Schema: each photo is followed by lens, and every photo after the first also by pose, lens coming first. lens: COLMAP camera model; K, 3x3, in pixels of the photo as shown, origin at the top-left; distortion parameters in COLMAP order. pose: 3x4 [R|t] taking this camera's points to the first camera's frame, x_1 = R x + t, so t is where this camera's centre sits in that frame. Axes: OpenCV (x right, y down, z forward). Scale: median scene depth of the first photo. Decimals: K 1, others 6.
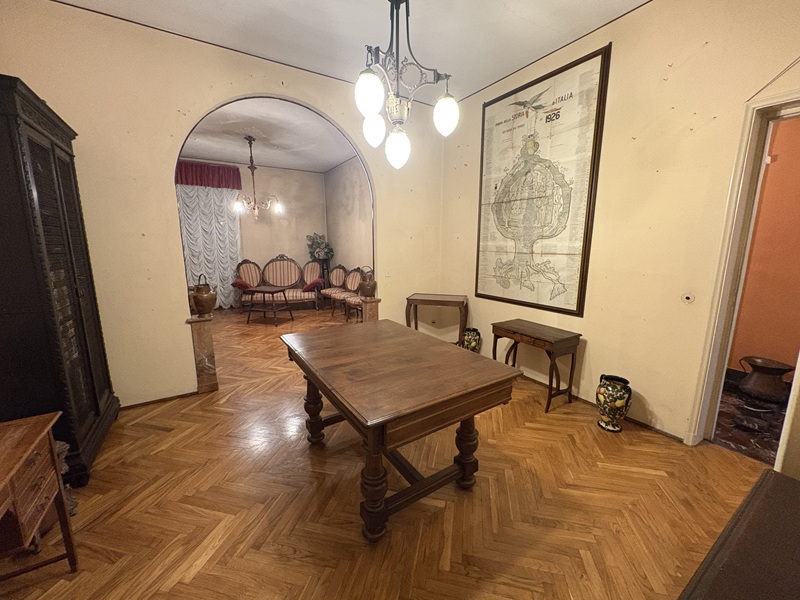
lens RADIAL K [[320.5, 0, 399.5], [0, 320.5, 299.2], [0, 0, 1]] dist [-0.000388, 0.000137]
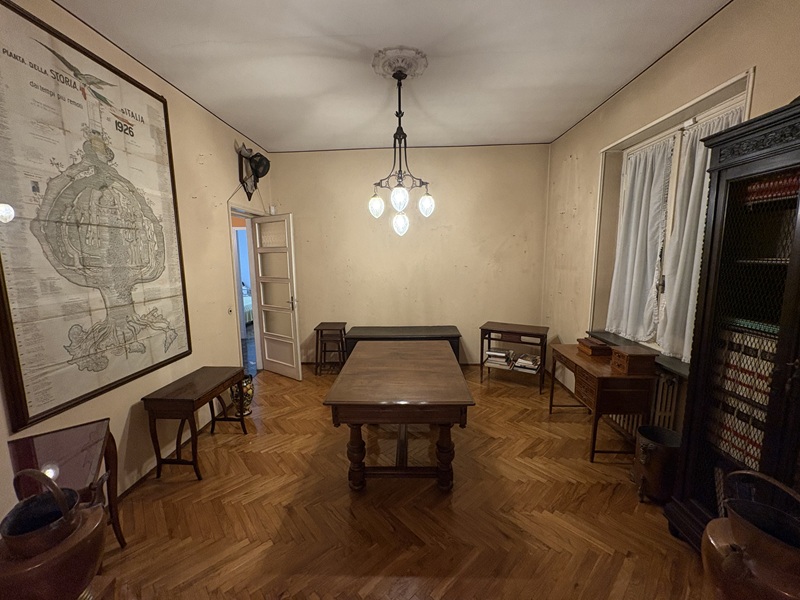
lens RADIAL K [[320.5, 0, 399.4], [0, 320.5, 299.9], [0, 0, 1]] dist [-0.000388, 0.000137]
pose [[-0.822952, -0.067272, 0.564114, -0.497656], [0.114359, 0.953023, 0.280481, -0.292973], [-0.556482, 0.295334, -0.776599, 1.260841]]
